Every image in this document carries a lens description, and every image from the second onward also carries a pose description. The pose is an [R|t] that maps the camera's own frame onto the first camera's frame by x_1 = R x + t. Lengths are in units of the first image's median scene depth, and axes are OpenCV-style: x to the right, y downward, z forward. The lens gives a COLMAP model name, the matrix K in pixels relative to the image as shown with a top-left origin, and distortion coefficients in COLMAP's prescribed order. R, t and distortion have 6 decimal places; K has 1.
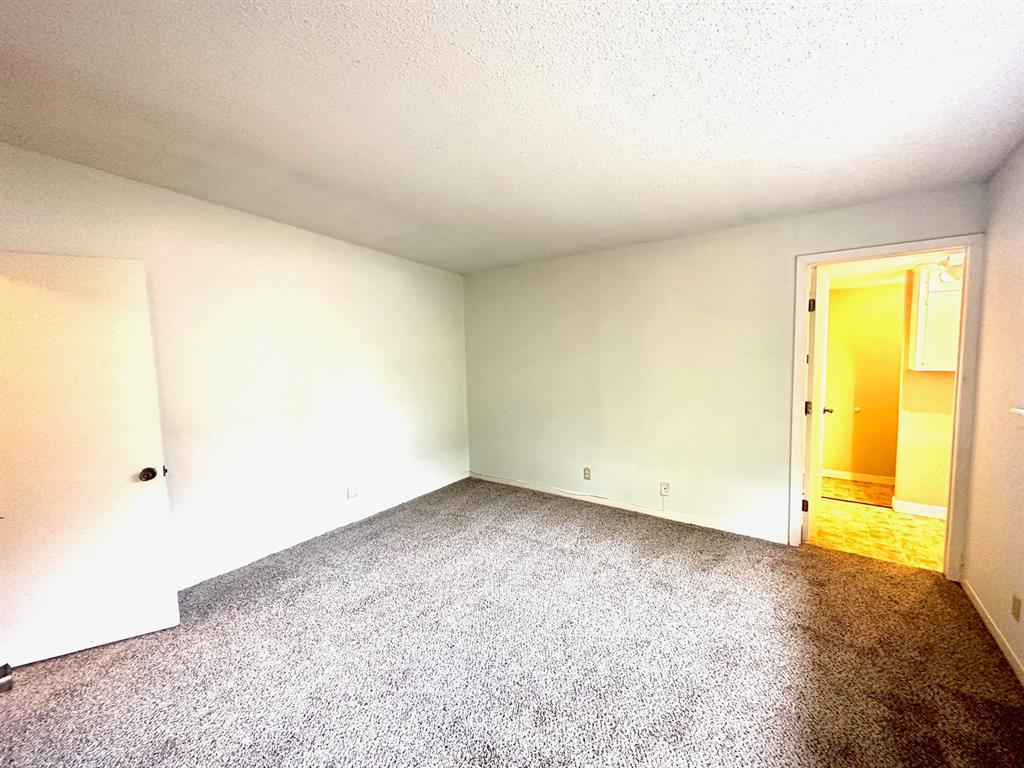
lens RADIAL K [[410.3, 0, 512.0], [0, 410.3, 384.0], [0, 0, 1]] dist [-0.001442, -0.000186]
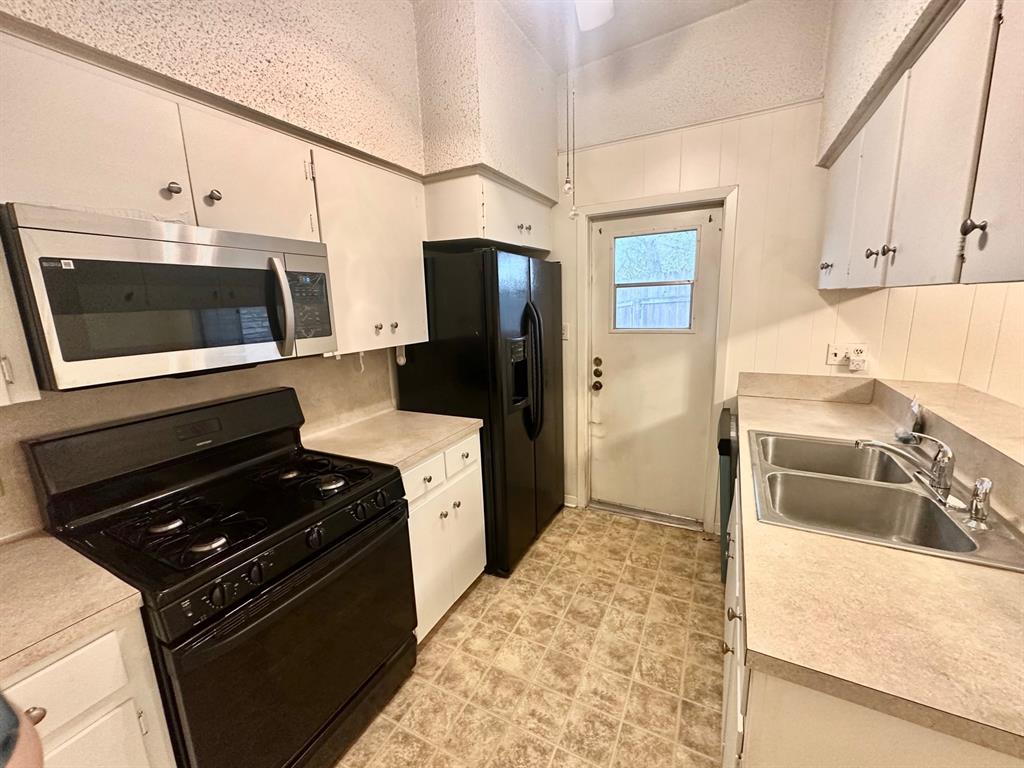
lens RADIAL K [[410.3, 0, 512.0], [0, 410.3, 384.0], [0, 0, 1]] dist [-0.001442, -0.000186]
pose [[-0.986015, 0.088097, -0.141469, 0.942646], [0.045732, 0.959305, 0.278644, -0.098057], [0.160259, 0.268277, -0.949918, 1.458569]]
